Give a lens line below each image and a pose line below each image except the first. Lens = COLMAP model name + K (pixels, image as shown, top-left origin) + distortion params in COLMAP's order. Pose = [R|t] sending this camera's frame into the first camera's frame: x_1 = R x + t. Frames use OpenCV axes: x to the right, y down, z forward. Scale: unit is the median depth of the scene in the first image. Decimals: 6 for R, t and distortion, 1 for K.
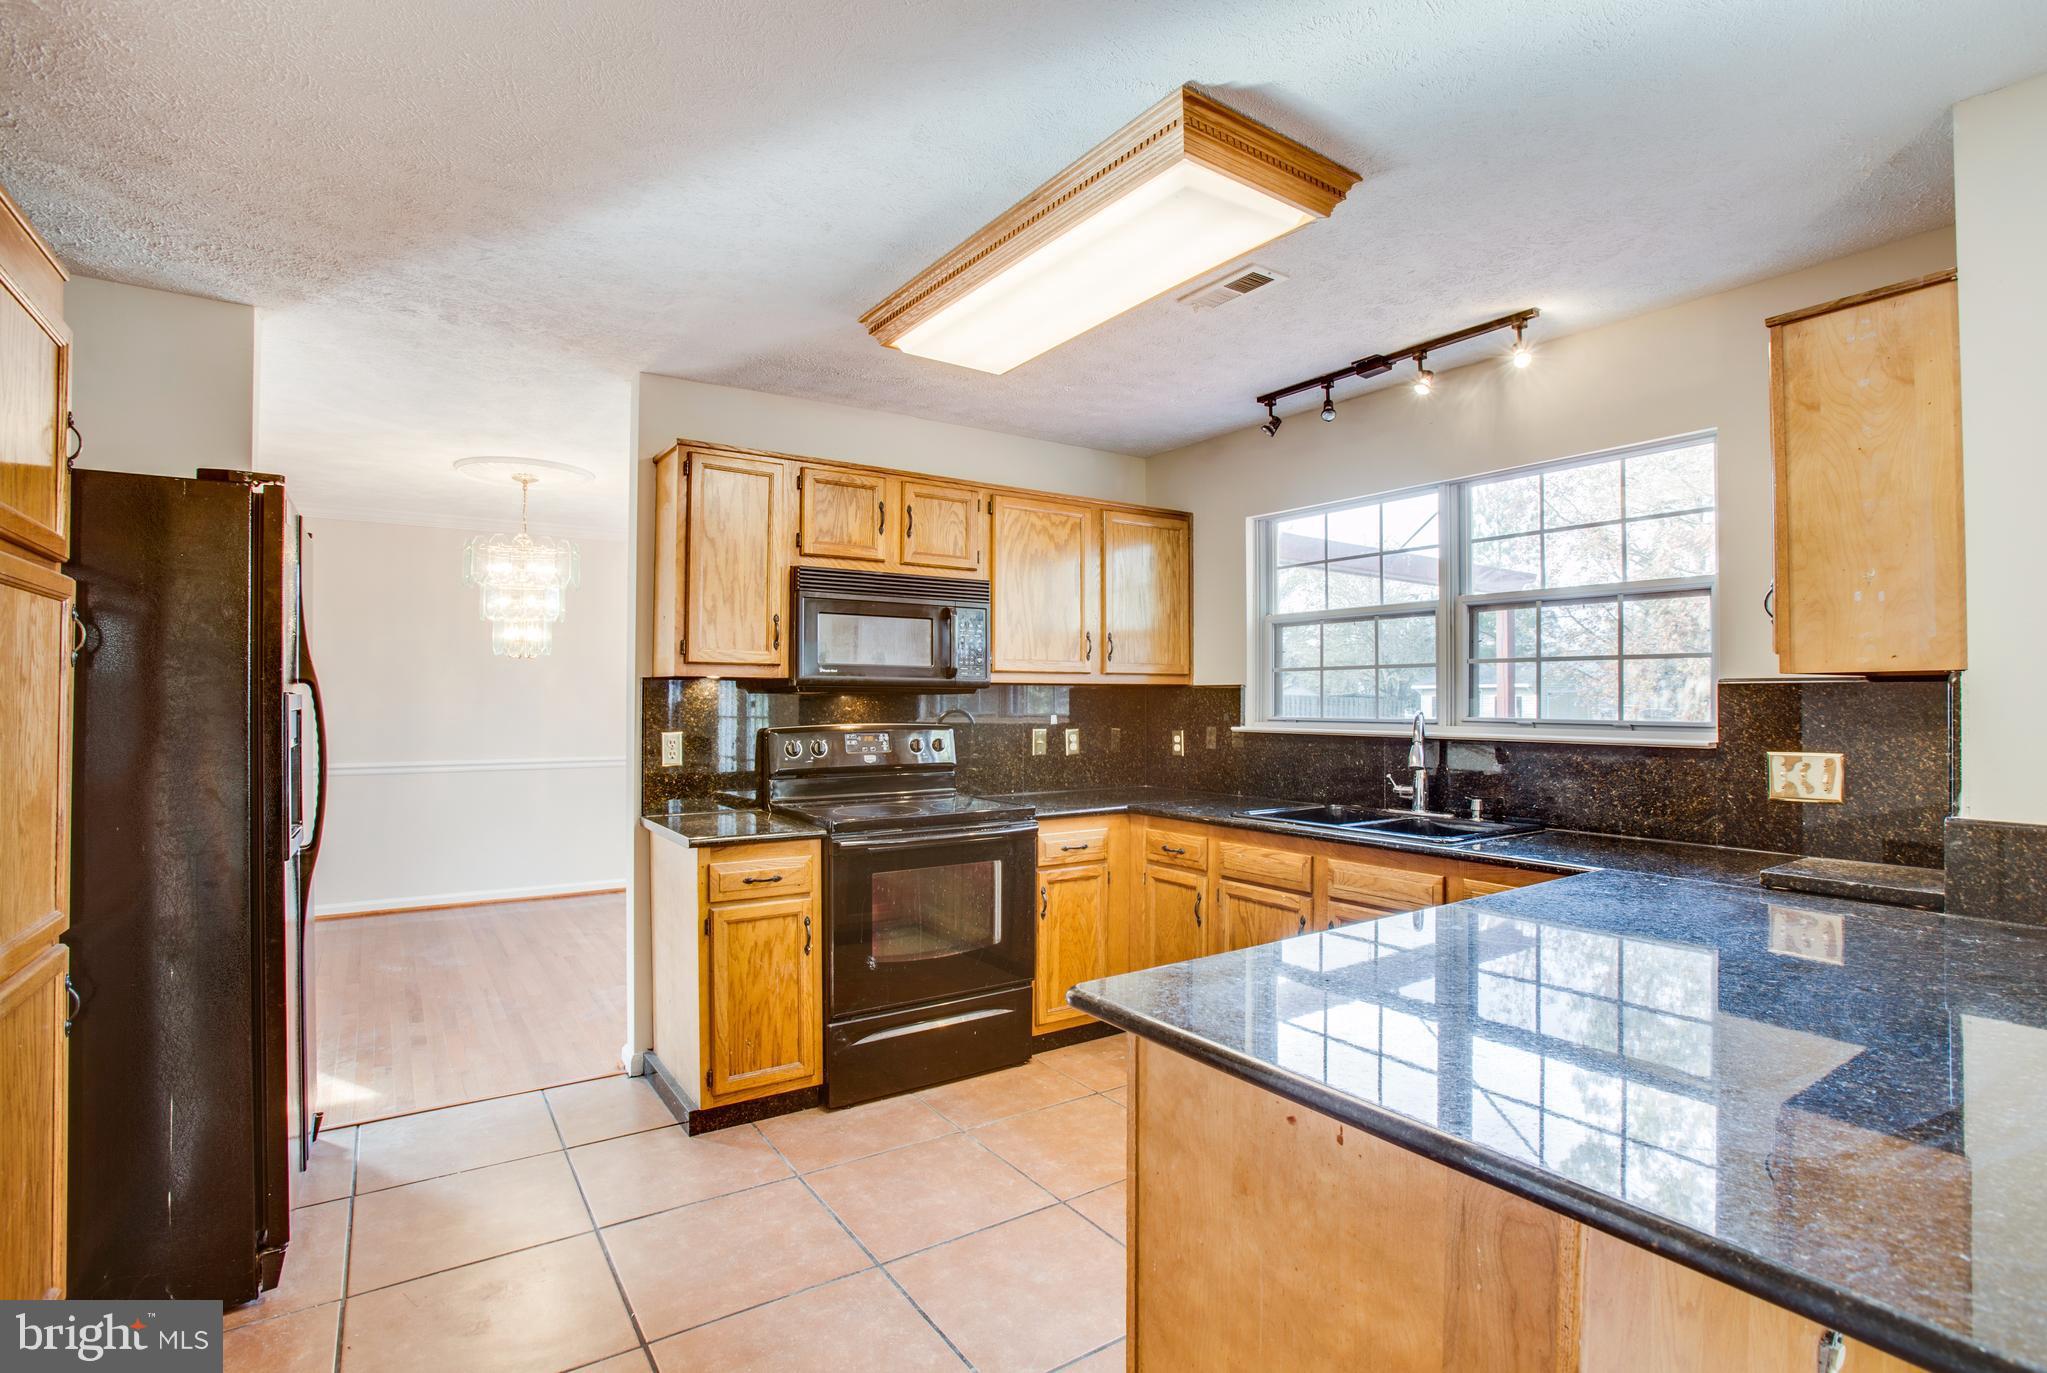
lens RADIAL K [[947.6, 0, 1021.7], [0, 947.6, 679.3], [0, 0, 1]] dist [-0.056400, 0.007410]
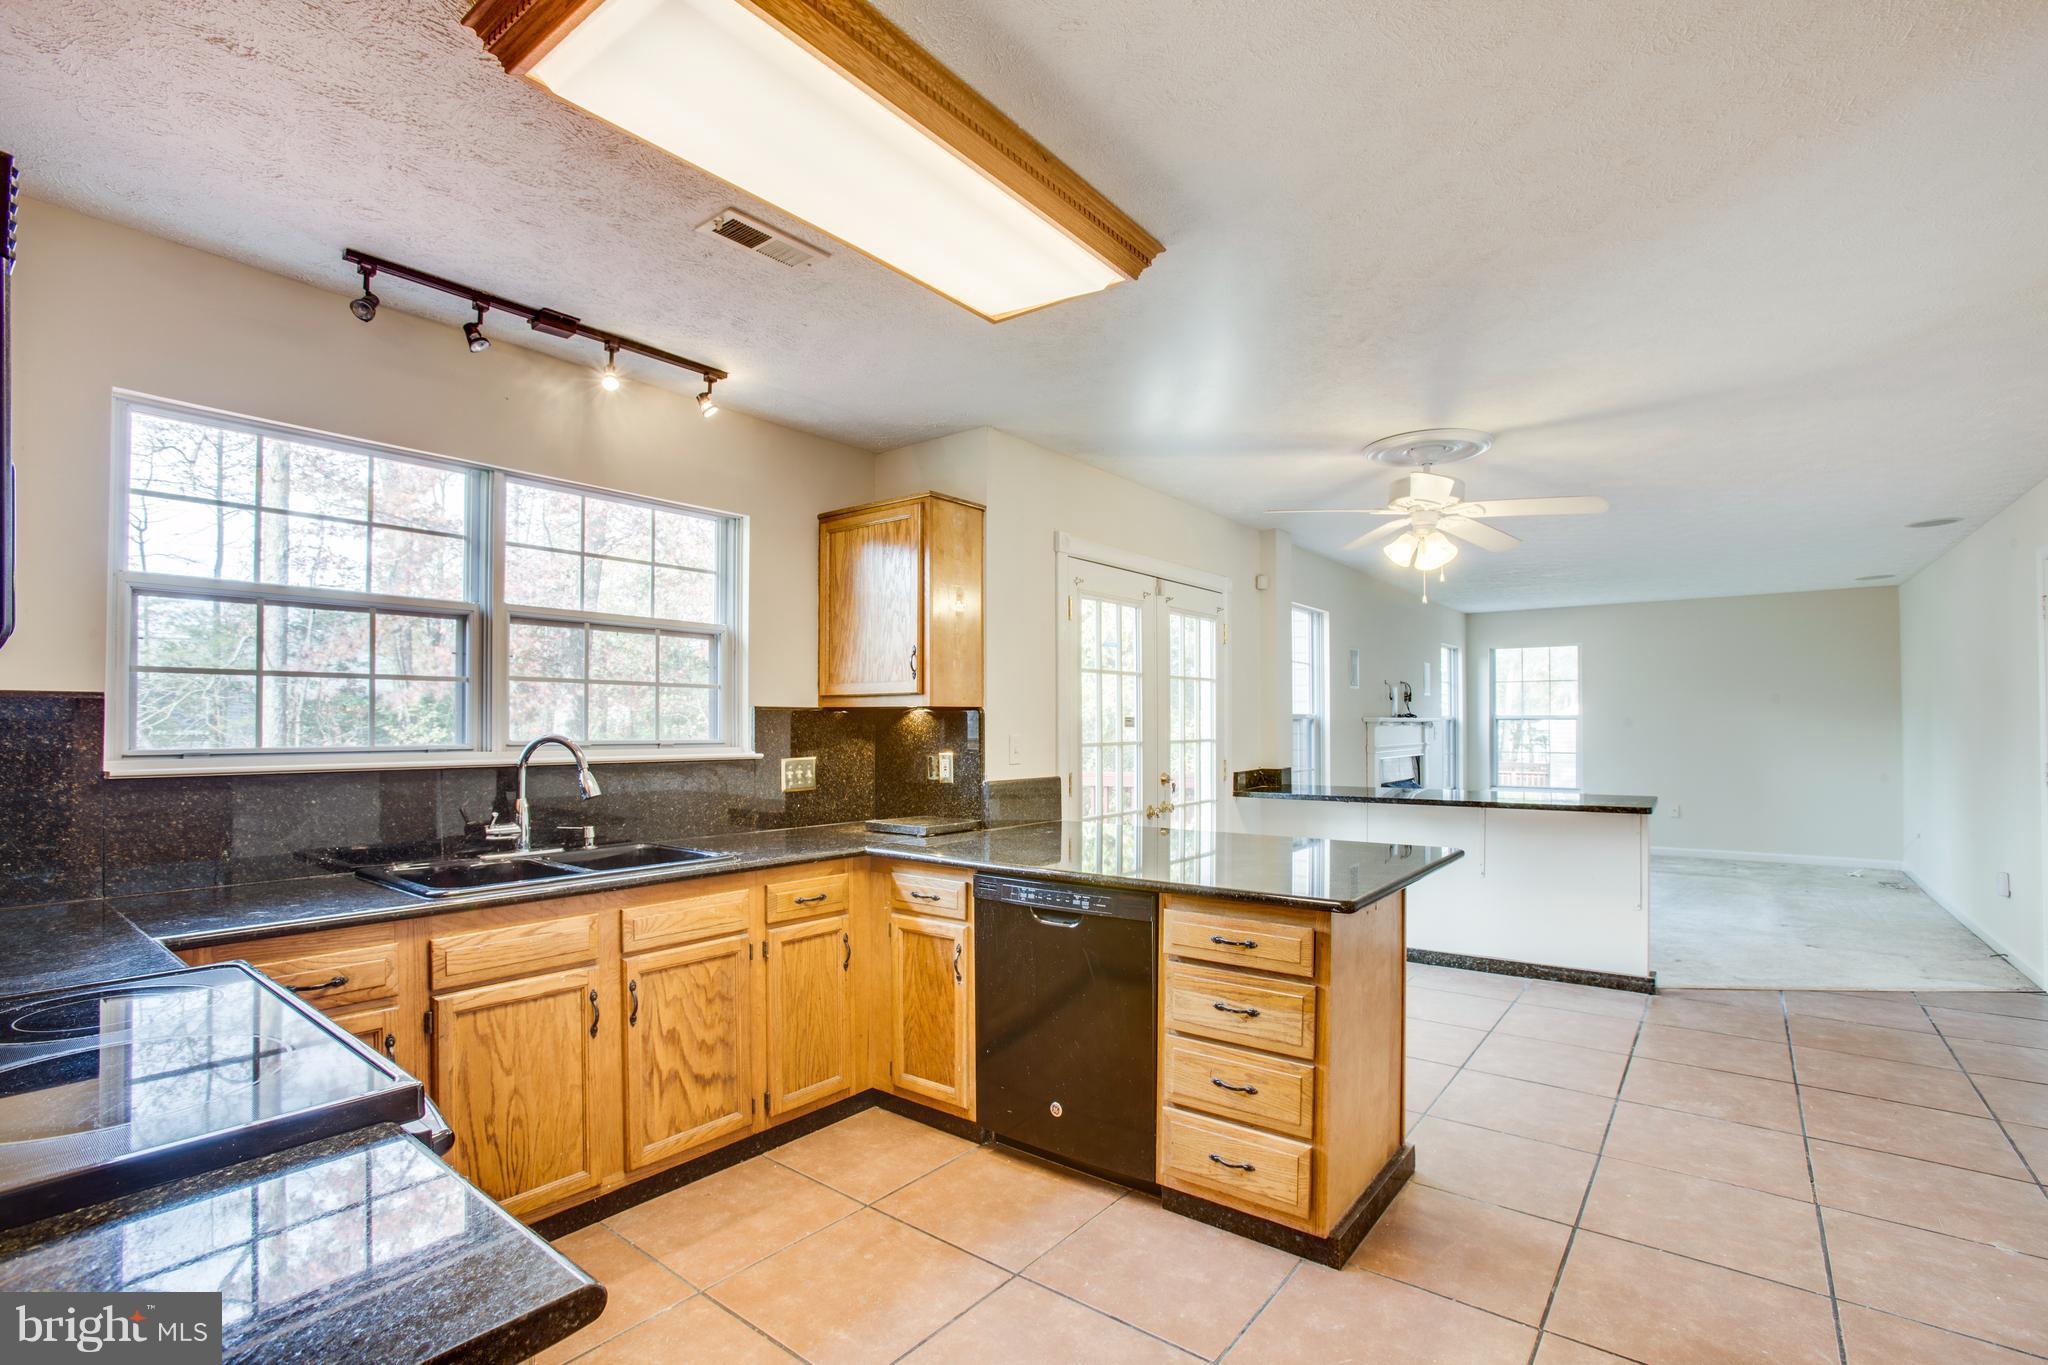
lens RADIAL K [[948.1, 0, 1034.4], [0, 948.1, 721.2], [0, 0, 1]] dist [-0.056400, 0.007410]
pose [[-0.296191, 0.002001, 0.955127, -0.521799], [-0.018932, 0.999789, -0.007966, 0.018897], [-0.954941, -0.020442, -0.296090, 0.795986]]
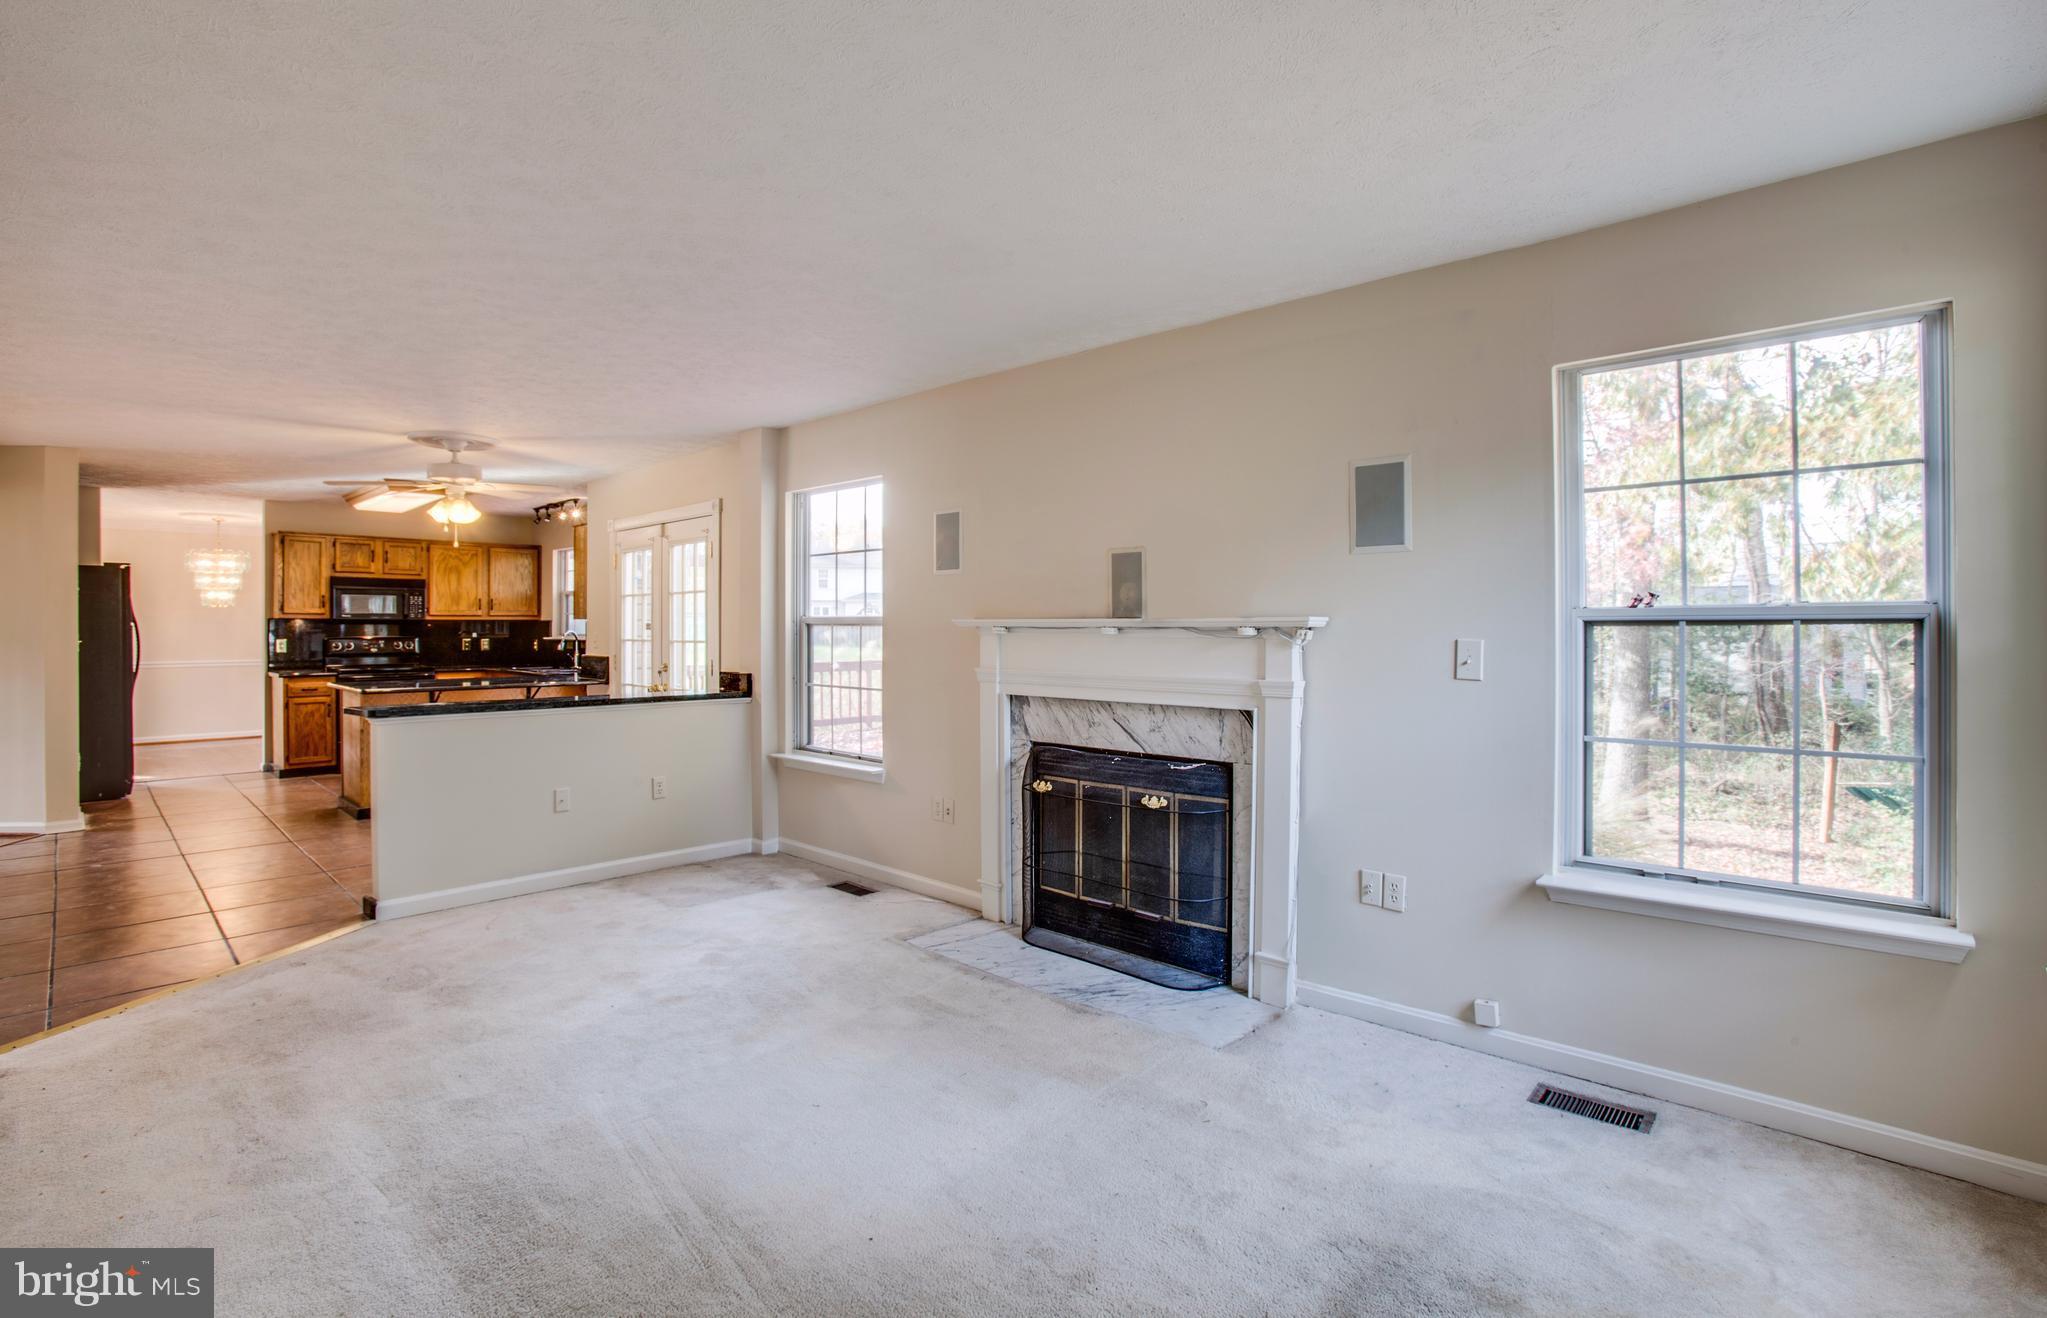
lens RADIAL K [[981.1, 0, 980.8], [0, 981.1, 620.7], [0, 0, 1]] dist [0.004295, -0.001028]
pose [[0.987912, -0.004329, 0.154955, 1.132163], [0.001826, 0.999866, 0.016291, -0.037547], [-0.155005, -0.015811, 0.987787, -2.007344]]
